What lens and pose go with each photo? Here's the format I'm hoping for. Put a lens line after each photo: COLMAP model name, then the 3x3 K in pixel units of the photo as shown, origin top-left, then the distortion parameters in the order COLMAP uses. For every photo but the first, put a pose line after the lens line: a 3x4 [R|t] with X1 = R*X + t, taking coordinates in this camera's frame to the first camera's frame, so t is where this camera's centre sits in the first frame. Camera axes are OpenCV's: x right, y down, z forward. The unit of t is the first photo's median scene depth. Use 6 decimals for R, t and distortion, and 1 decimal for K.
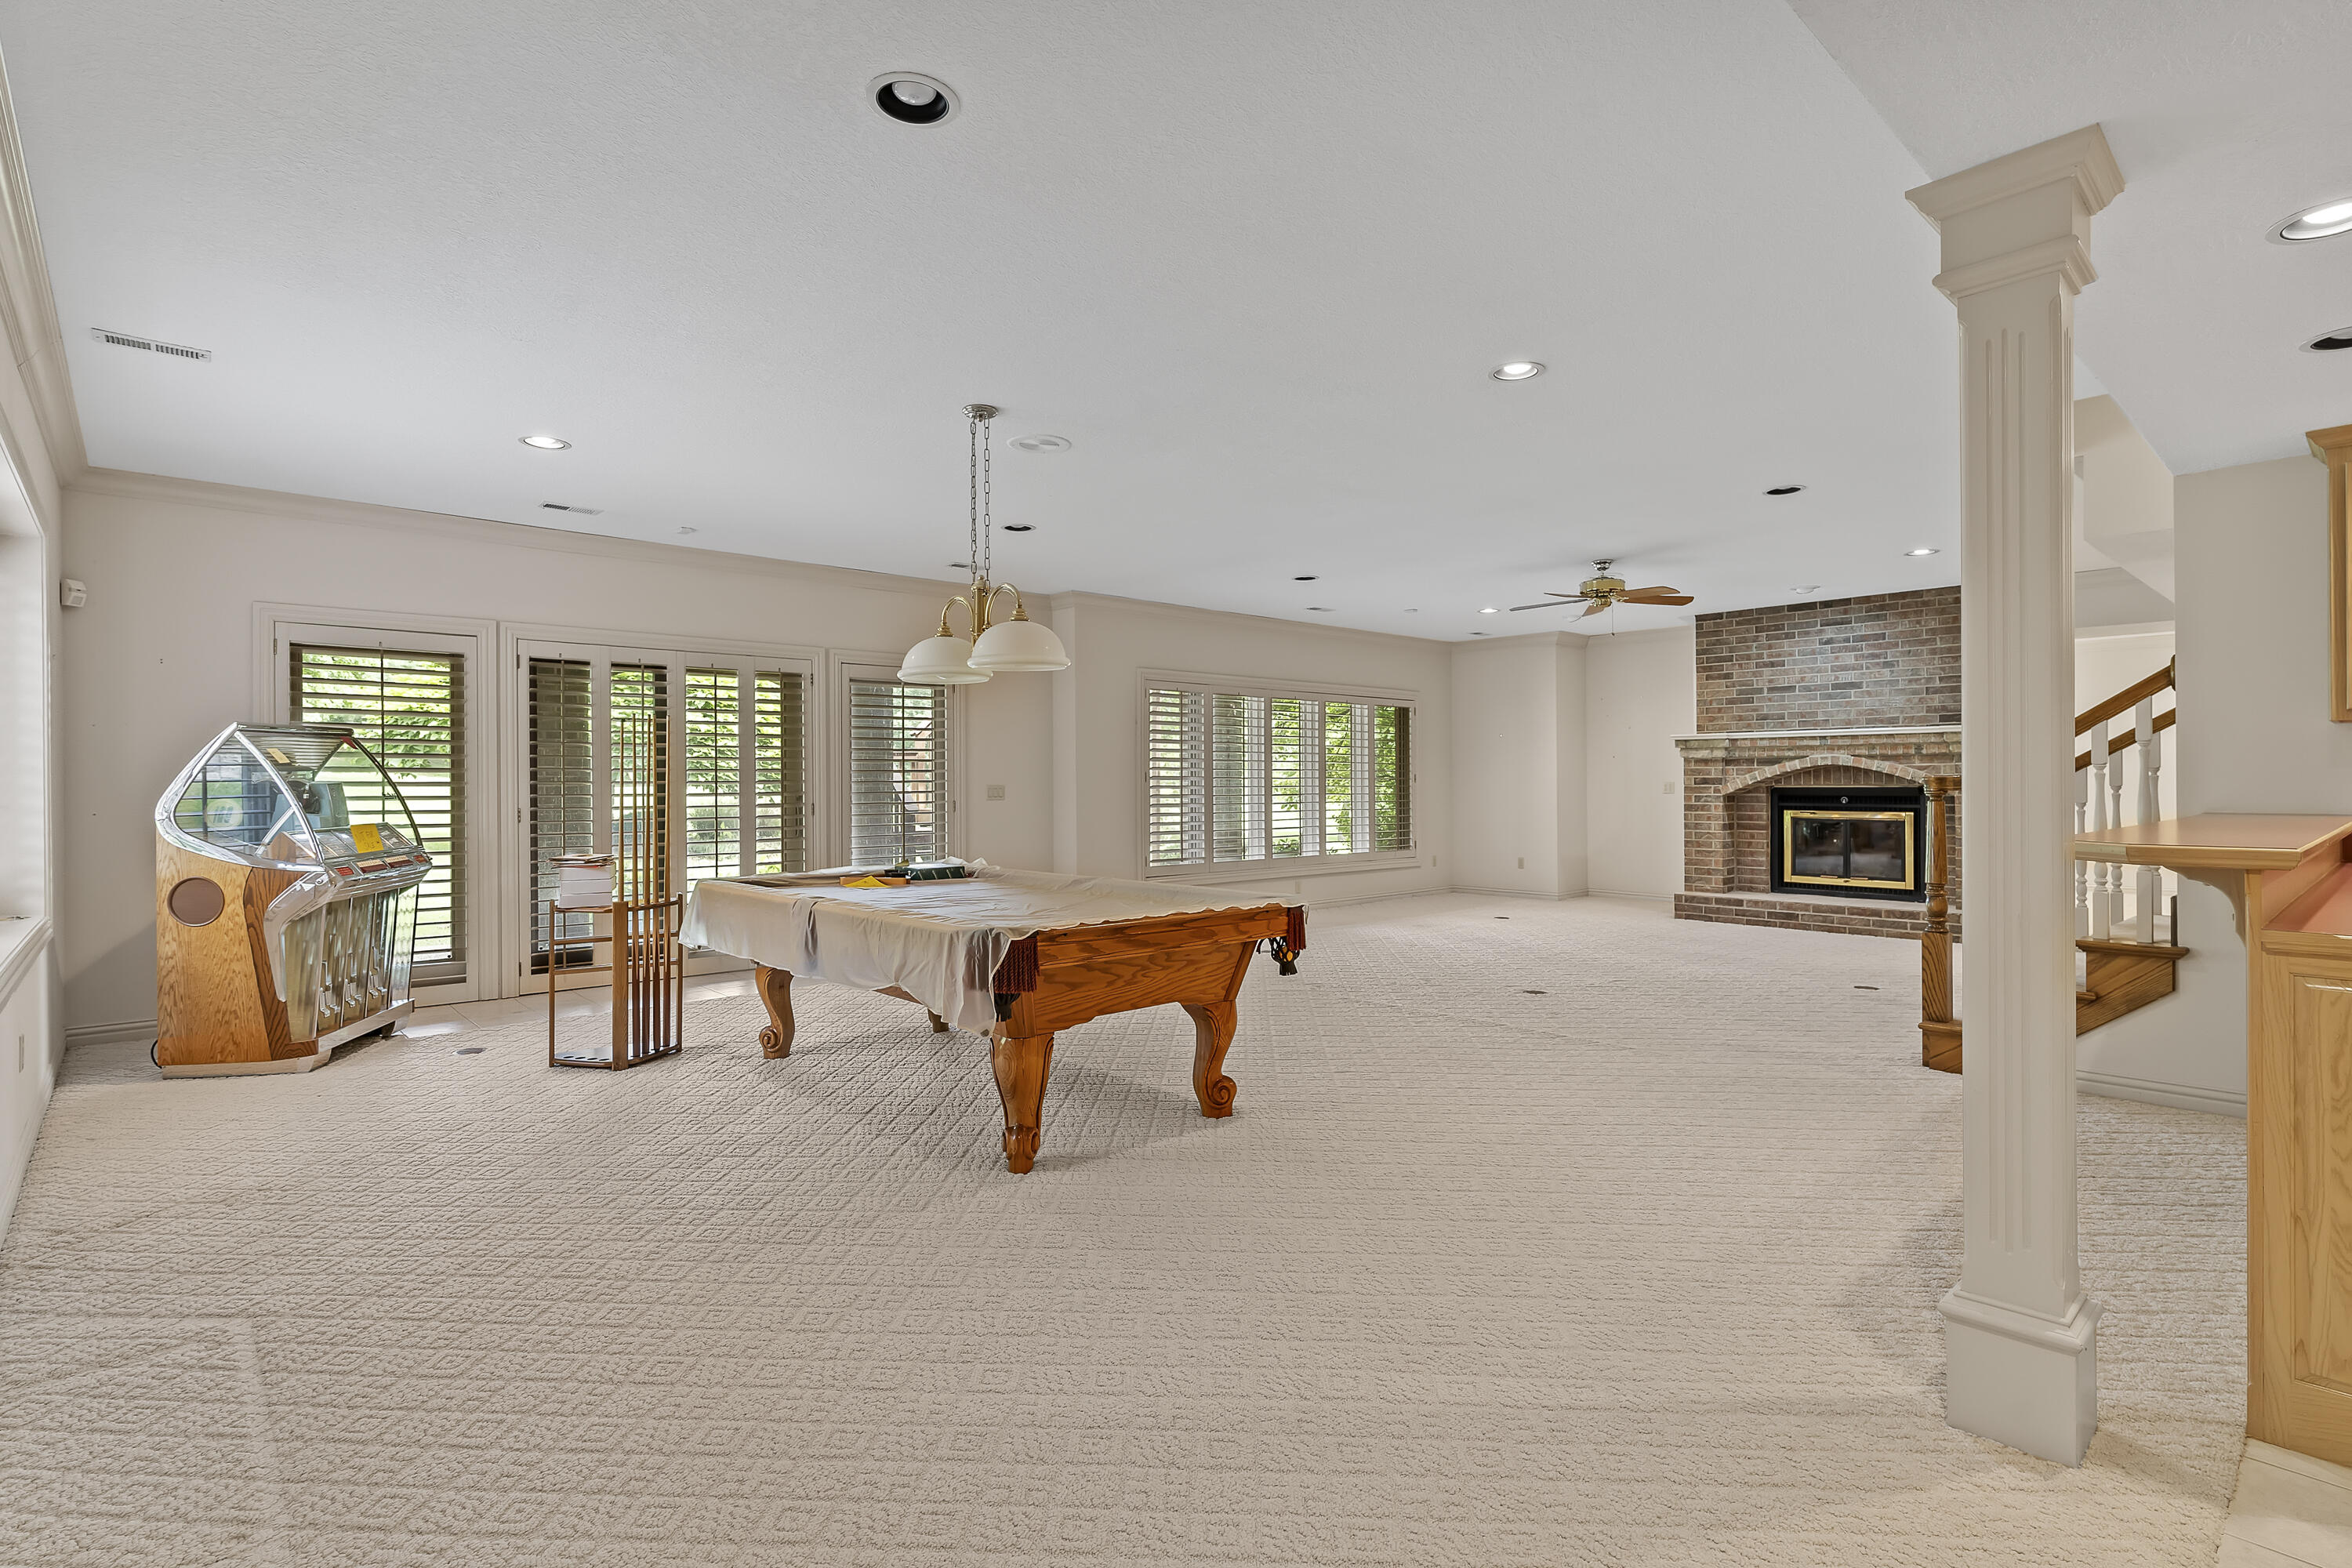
lens RADIAL K [[1136.2, 0, 1186.9], [0, 1136.2, 772.7], [0, 0, 1]] dist [-0.003074, 0.000719]
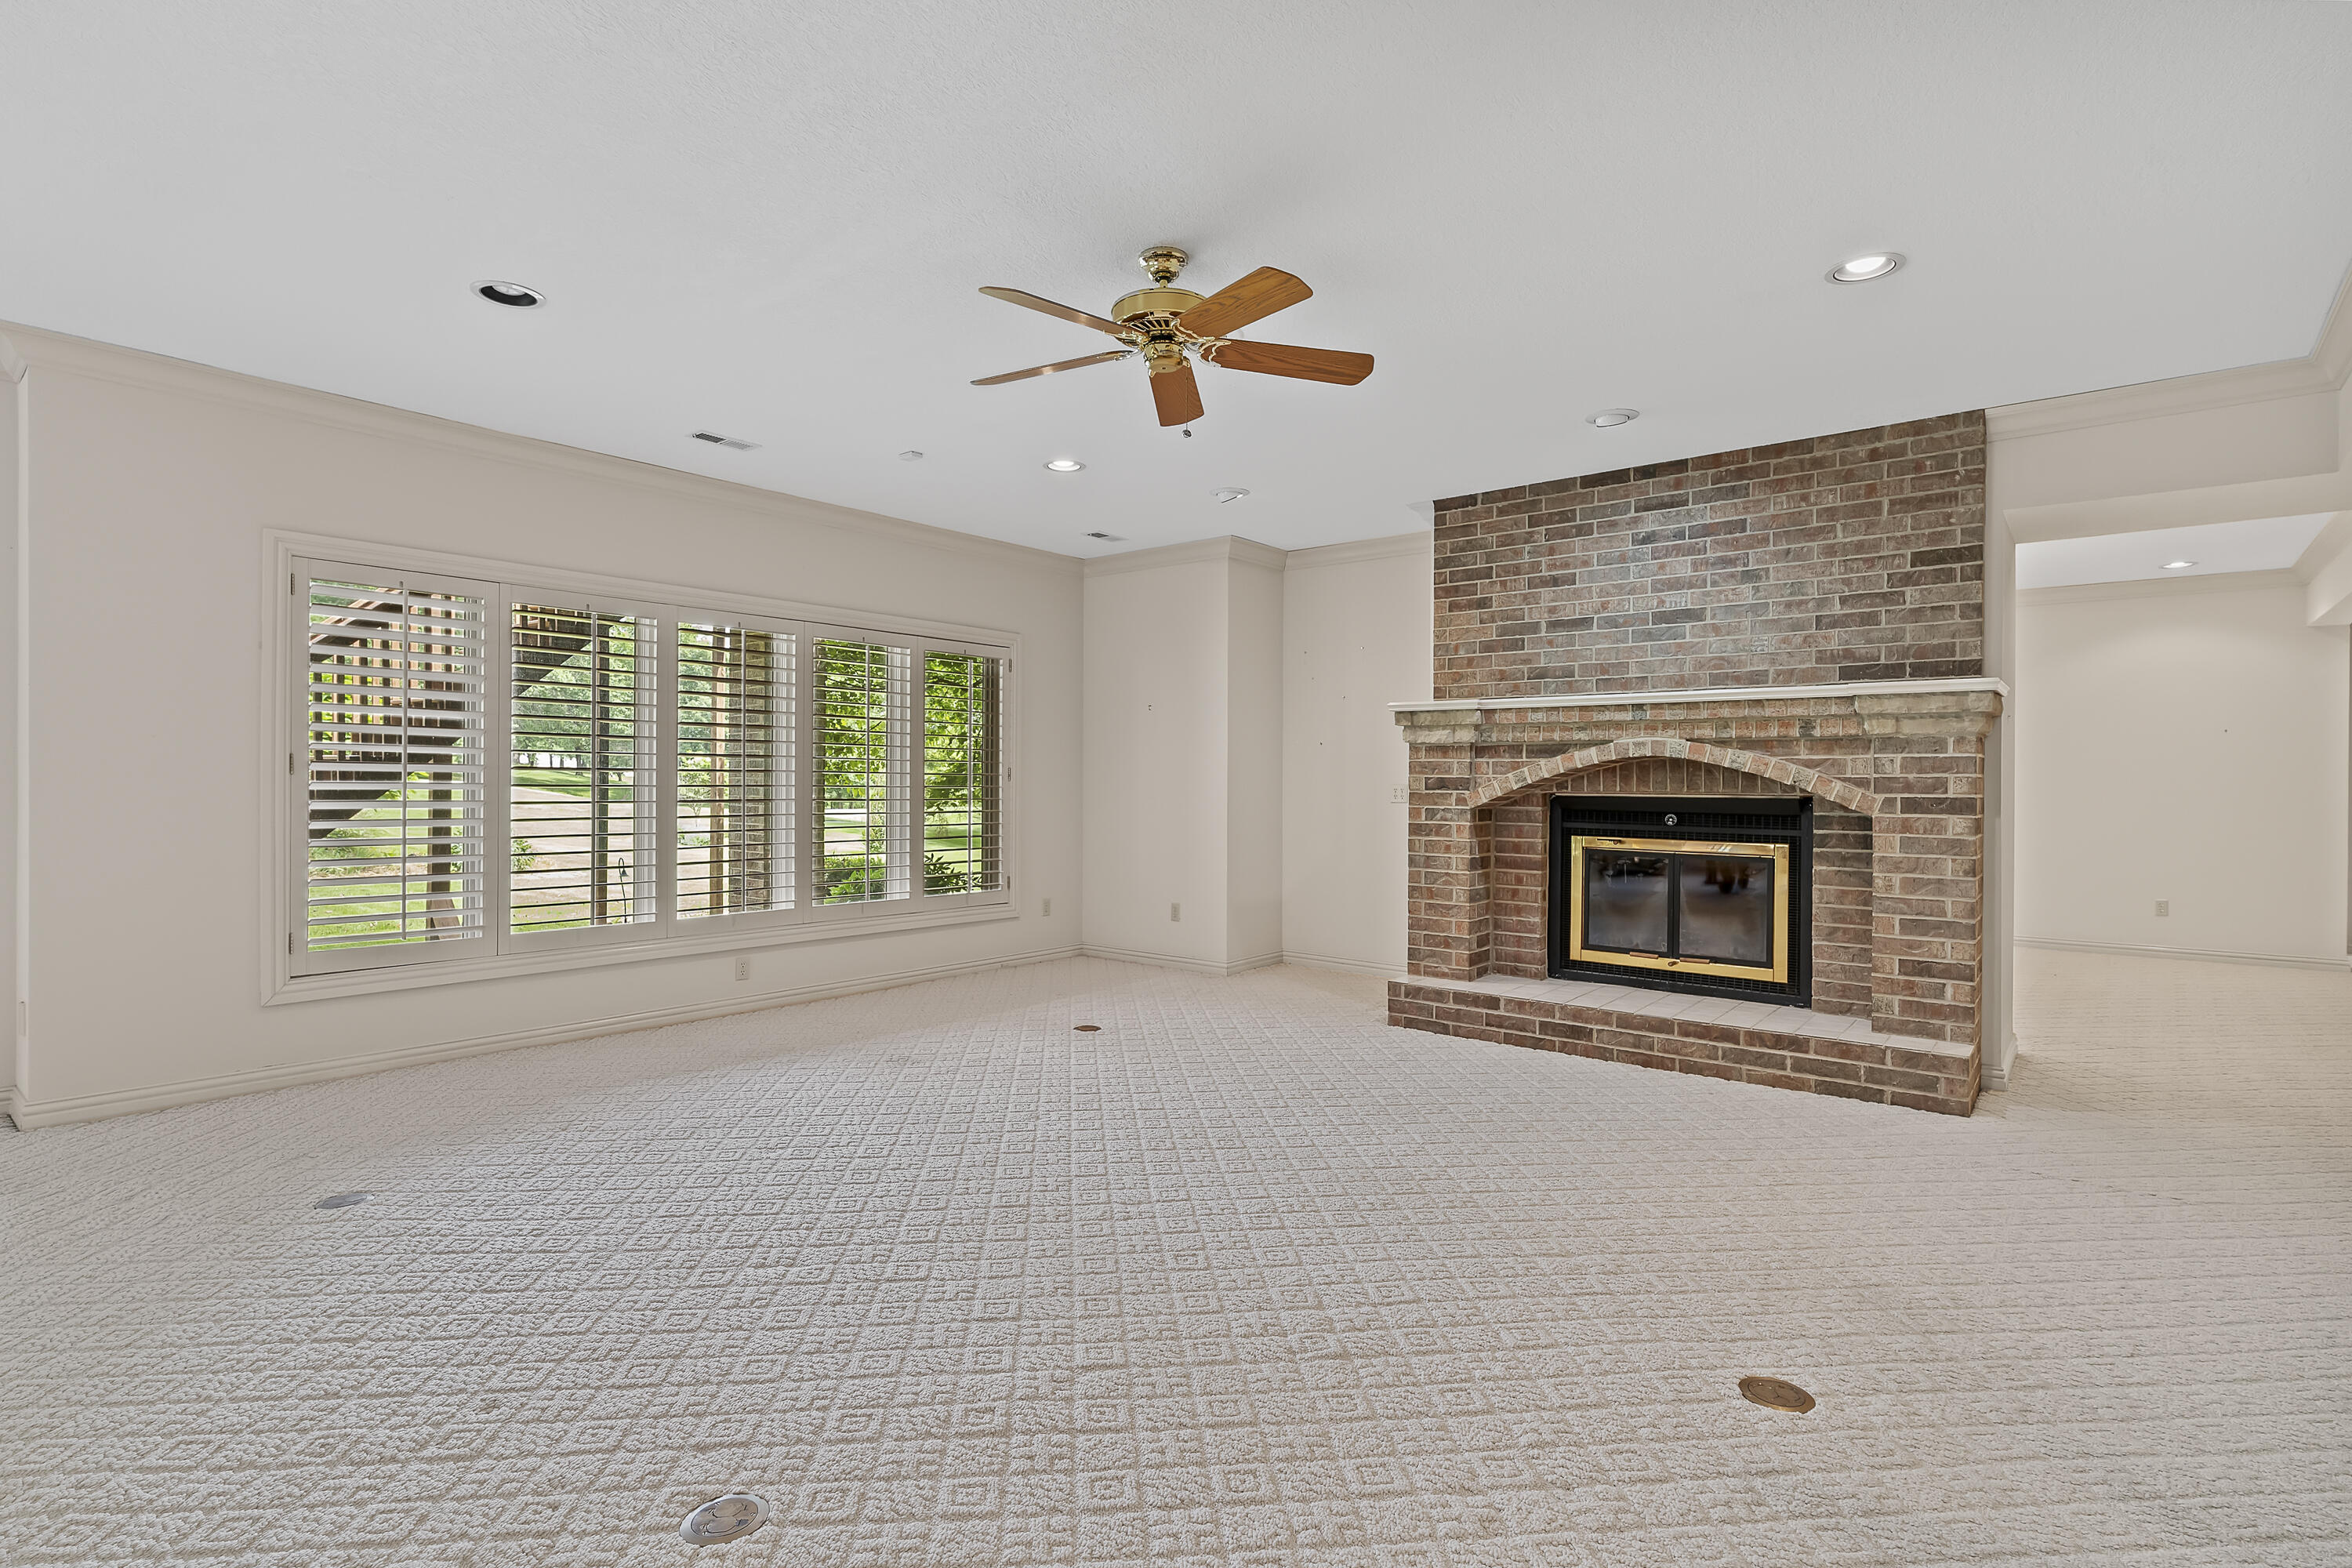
lens RADIAL K [[1136.2, 0, 1183.3], [0, 1136.2, 777.4], [0, 0, 1]] dist [-0.003074, 0.000719]
pose [[0.988789, 0.010996, 0.148917, 0.249148], [-0.011828, 0.999919, 0.004701, 0.003158], [-0.148853, -0.006410, 0.988839, 0.466650]]
